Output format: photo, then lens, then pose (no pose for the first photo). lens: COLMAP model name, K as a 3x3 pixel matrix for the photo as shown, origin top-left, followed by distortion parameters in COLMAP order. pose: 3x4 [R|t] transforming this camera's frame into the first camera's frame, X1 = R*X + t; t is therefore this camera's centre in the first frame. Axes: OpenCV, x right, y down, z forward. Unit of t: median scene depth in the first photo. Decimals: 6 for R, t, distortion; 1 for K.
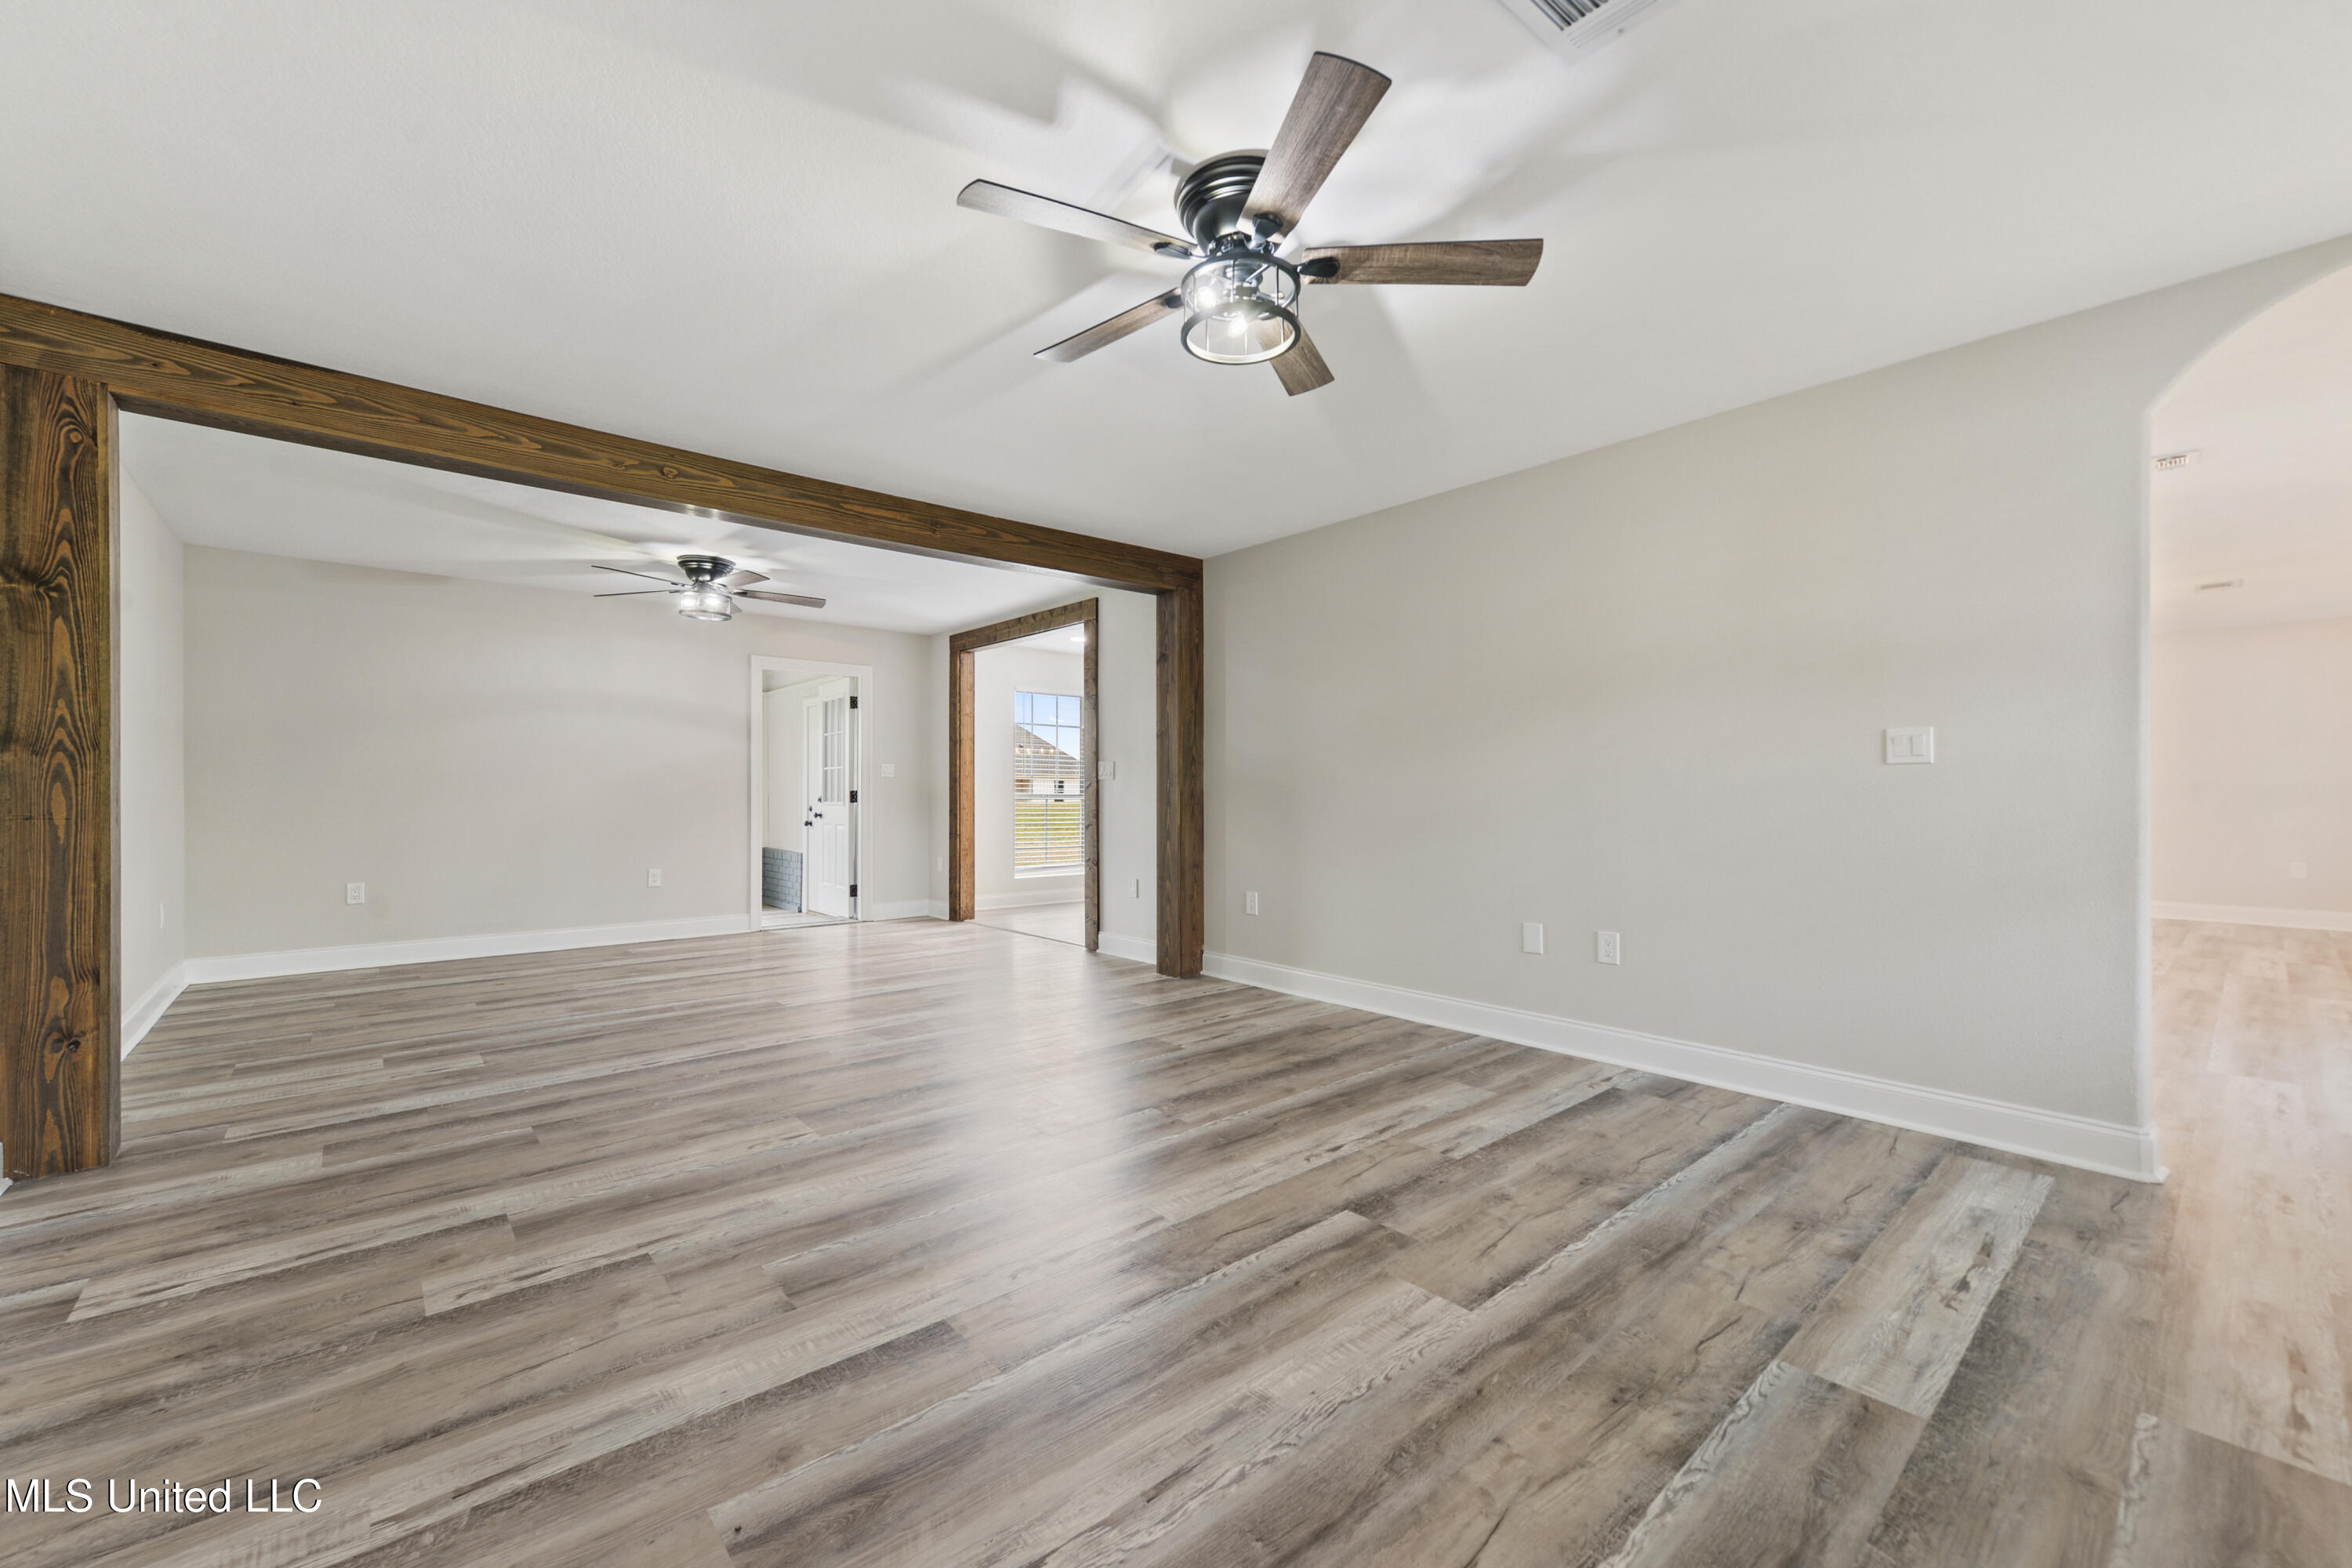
lens RADIAL K [[934.3, 0, 1140.9], [0, 934.3, 786.4], [0, 0, 1]] dist [0.008858, -0.001348]
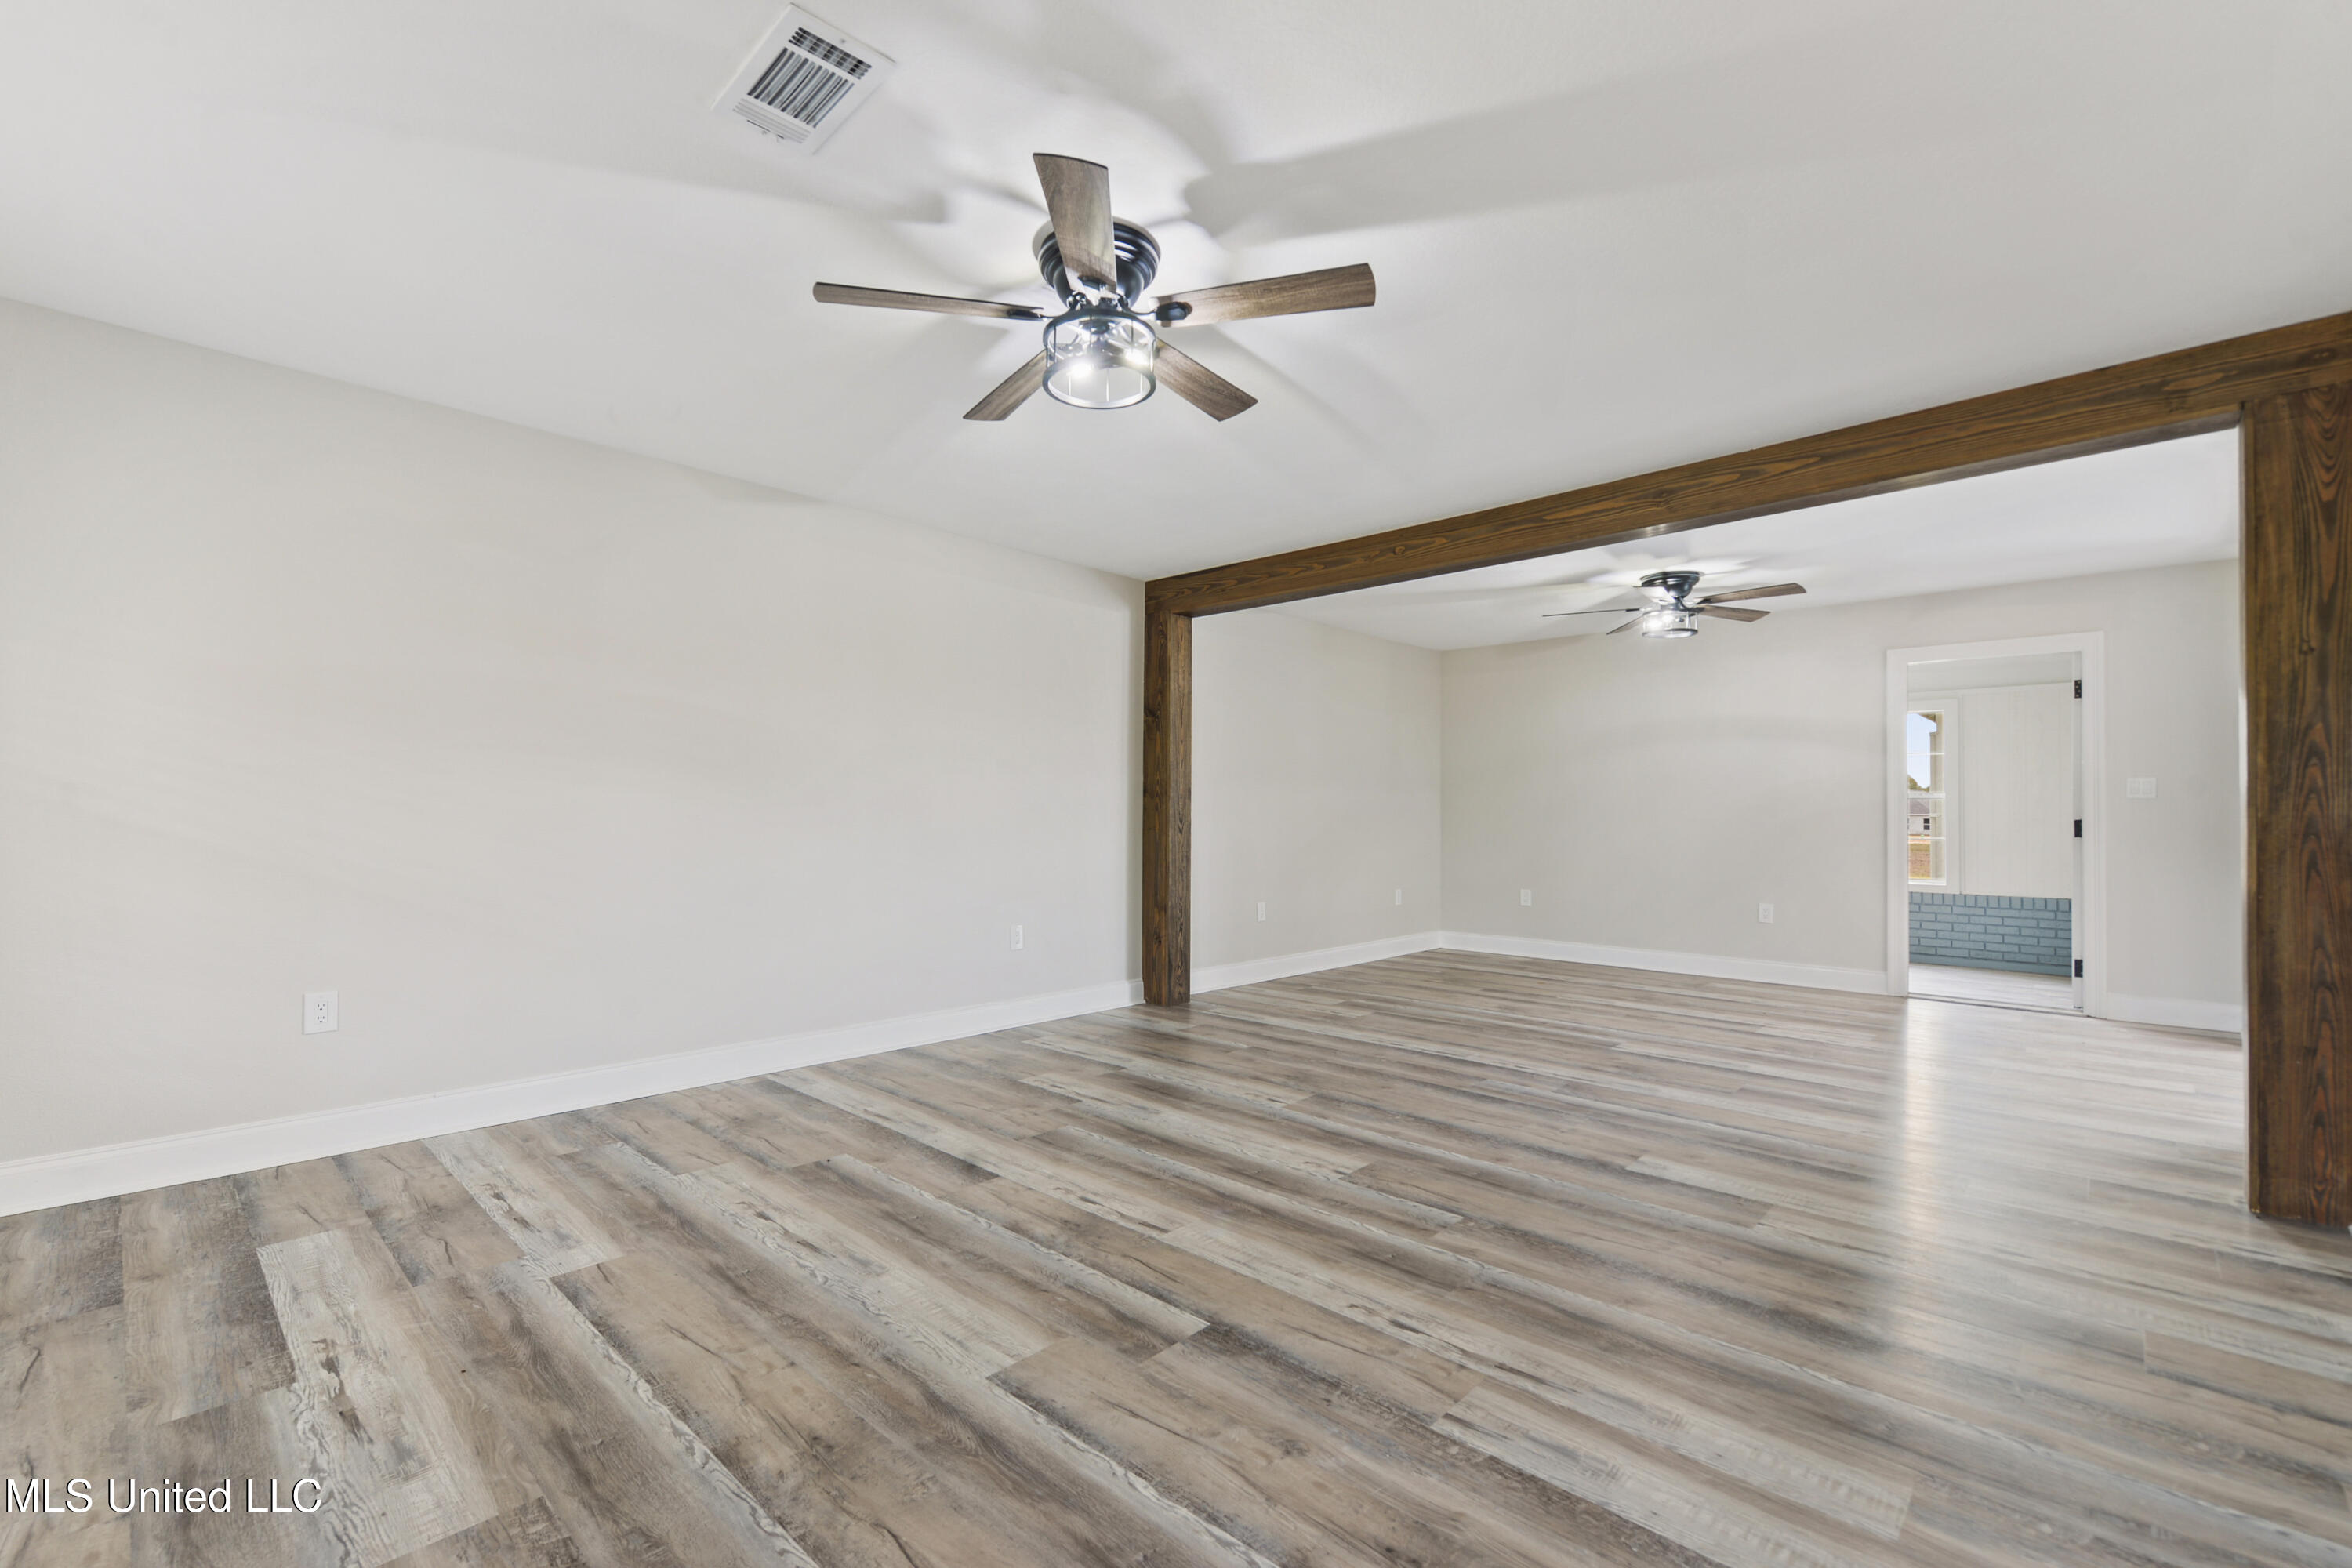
lens RADIAL K [[1004.8, 0, 1175.1], [0, 1004.8, 808.9], [0, 0, 1]] dist [0.004850, 0.000091]
pose [[0.112356, -0.005475, -0.993653, 1.127383], [-0.000015, 0.999985, -0.005512, 0.000714], [0.993668, 0.000635, 0.112354, 0.885350]]
